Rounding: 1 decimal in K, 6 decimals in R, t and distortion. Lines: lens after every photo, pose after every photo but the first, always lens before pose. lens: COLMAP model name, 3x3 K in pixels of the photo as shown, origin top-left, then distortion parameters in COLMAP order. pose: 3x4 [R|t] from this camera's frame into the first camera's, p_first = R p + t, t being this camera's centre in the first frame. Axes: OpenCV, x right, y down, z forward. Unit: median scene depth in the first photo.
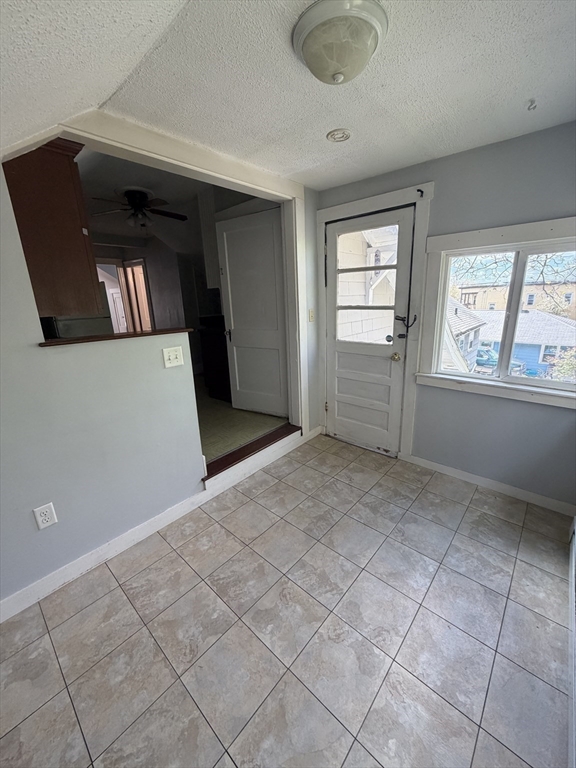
lens RADIAL K [[305.0, 0, 290.2], [0, 305.0, 382.4], [0, 0, 1]] dist [-0.001259, 0.000021]
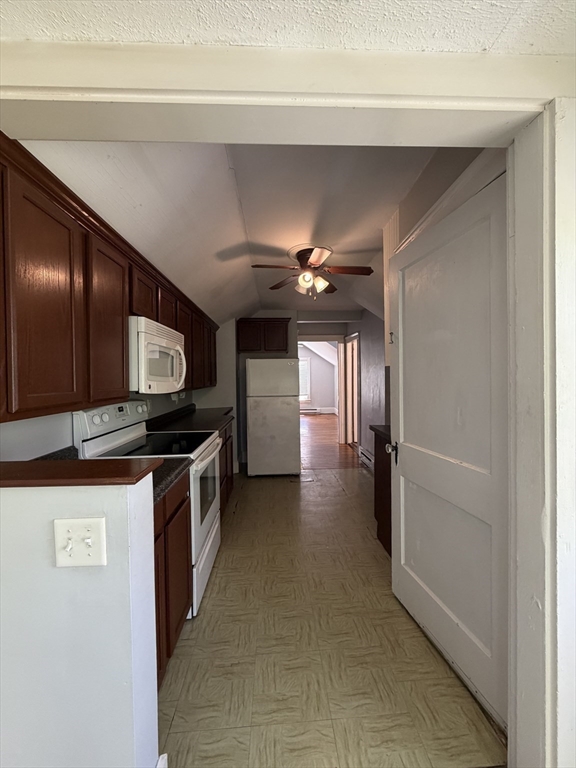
lens RADIAL K [[305.0, 0, 290.2], [0, 305.0, 382.4], [0, 0, 1]] dist [-0.001259, 0.000021]
pose [[0.693945, 0.042234, -0.718788, 0.047788], [-0.205887, 0.968236, -0.141881, -0.160191], [0.689964, 0.246447, 0.680598, 0.485098]]
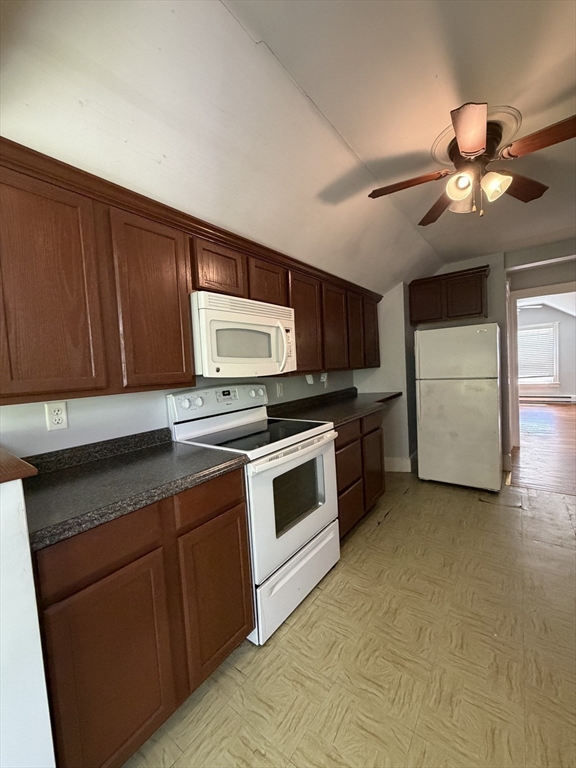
lens RADIAL K [[305.0, 0, 290.2], [0, 305.0, 382.4], [0, 0, 1]] dist [-0.001259, 0.000021]
pose [[0.071214, 0.086482, -0.993705, -0.018483], [-0.217383, 0.973634, 0.069156, -0.211850], [0.973485, 0.211089, 0.088136, 0.732594]]
